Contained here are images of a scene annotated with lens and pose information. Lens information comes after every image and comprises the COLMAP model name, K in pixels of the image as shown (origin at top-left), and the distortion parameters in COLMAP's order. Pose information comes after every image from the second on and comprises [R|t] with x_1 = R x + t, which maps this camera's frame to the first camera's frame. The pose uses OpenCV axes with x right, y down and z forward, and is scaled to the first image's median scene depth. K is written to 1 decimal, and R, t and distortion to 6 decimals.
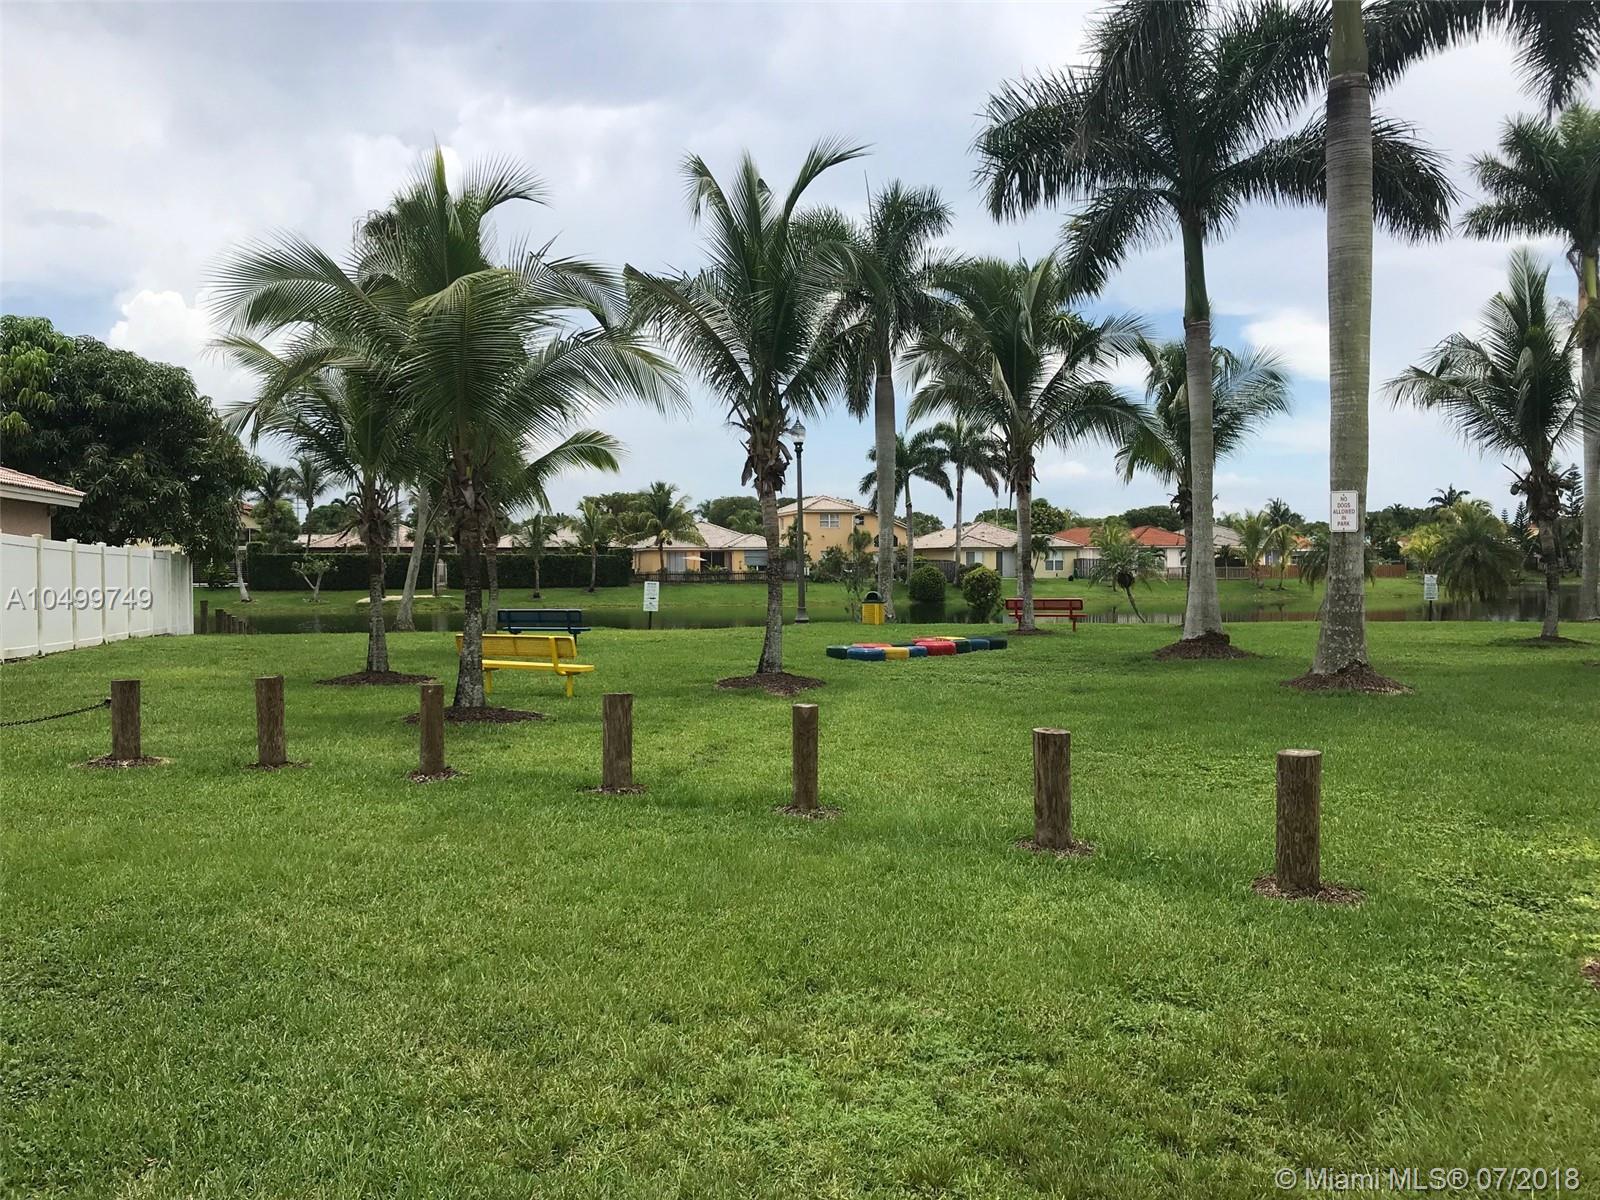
lens RADIAL K [[1290.6, 0, 796.8], [0, 1290.6, 577.0], [0, 0, 1]] dist [0.090214, -0.065141]
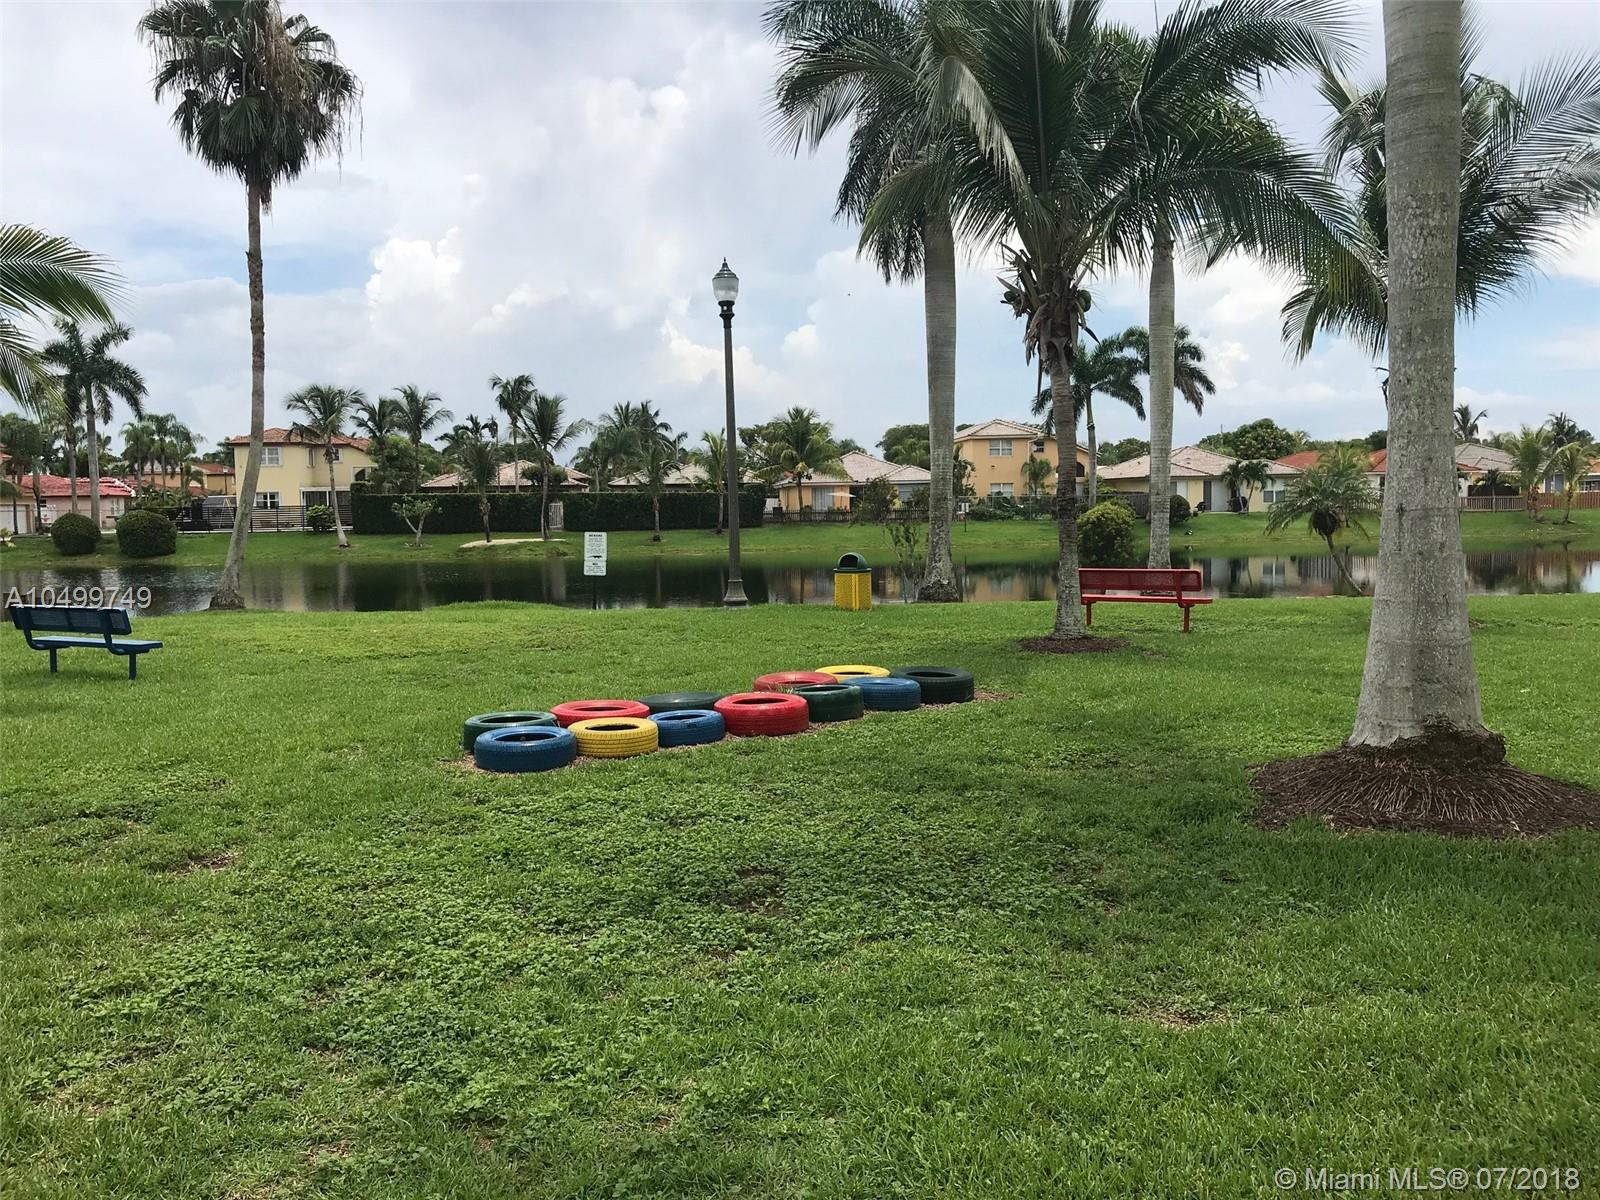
lens RADIAL K [[1289.3, 0, 800.0], [0, 1289.3, 600.0], [0, 0, 1]] dist [0.051060, -0.060798]
pose [[0.985494, 0.001875, -0.169701, 0.043036], [0.009781, 0.997650, 0.067818, -0.002343], [0.169429, -0.068494, 0.983159, 0.131185]]
